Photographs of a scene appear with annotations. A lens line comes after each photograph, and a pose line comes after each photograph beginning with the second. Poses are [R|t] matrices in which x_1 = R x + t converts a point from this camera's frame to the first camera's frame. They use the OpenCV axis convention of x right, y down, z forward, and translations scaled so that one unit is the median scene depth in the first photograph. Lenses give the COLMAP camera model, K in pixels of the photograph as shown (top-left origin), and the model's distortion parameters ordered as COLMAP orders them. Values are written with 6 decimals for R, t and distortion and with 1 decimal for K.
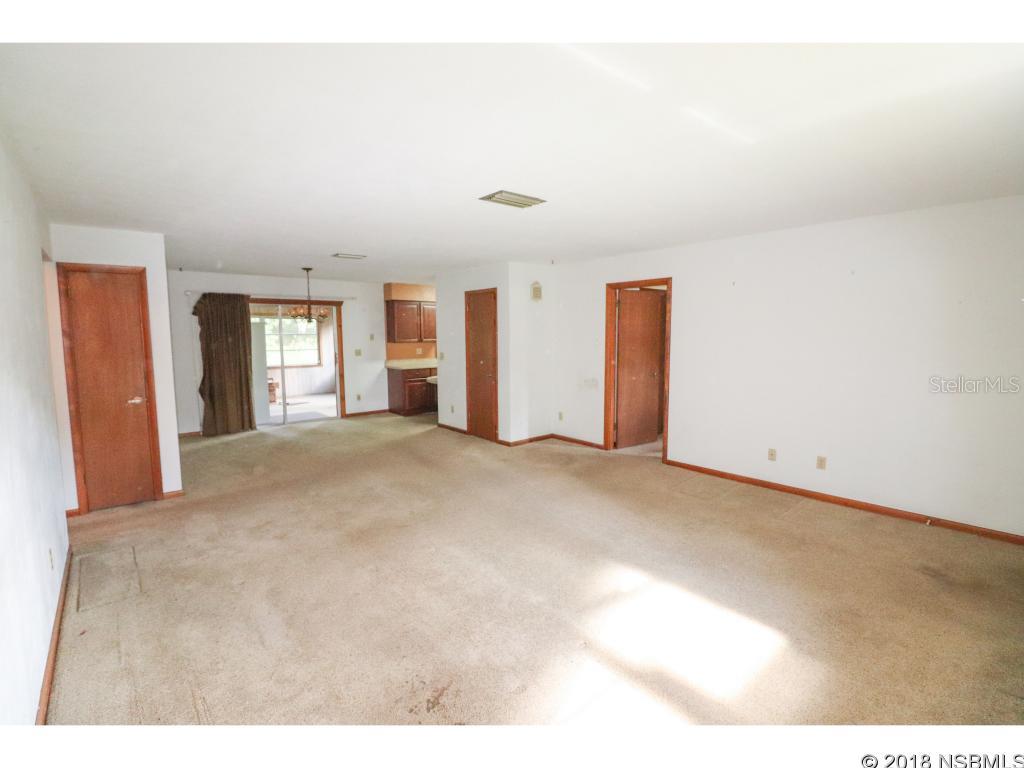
lens RADIAL K [[471.7, 0, 511.0], [0, 471.7, 379.4], [0, 0, 1]] dist [-0.000268, -0.009781]
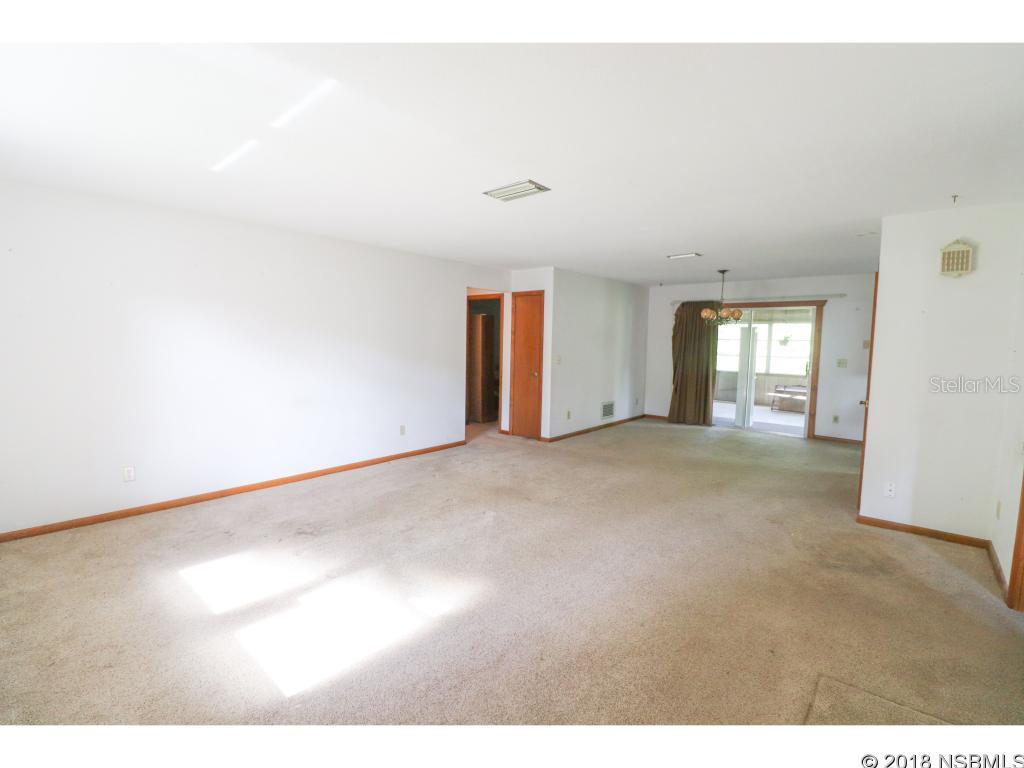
lens RADIAL K [[471.7, 0, 511.0], [0, 471.7, 379.4], [0, 0, 1]] dist [-0.000268, -0.009781]
pose [[0.158073, 0.094294, -0.982915, 0.464033], [-0.118530, 0.990044, 0.075916, -0.030155], [0.980288, 0.104504, 0.167676, 0.400759]]
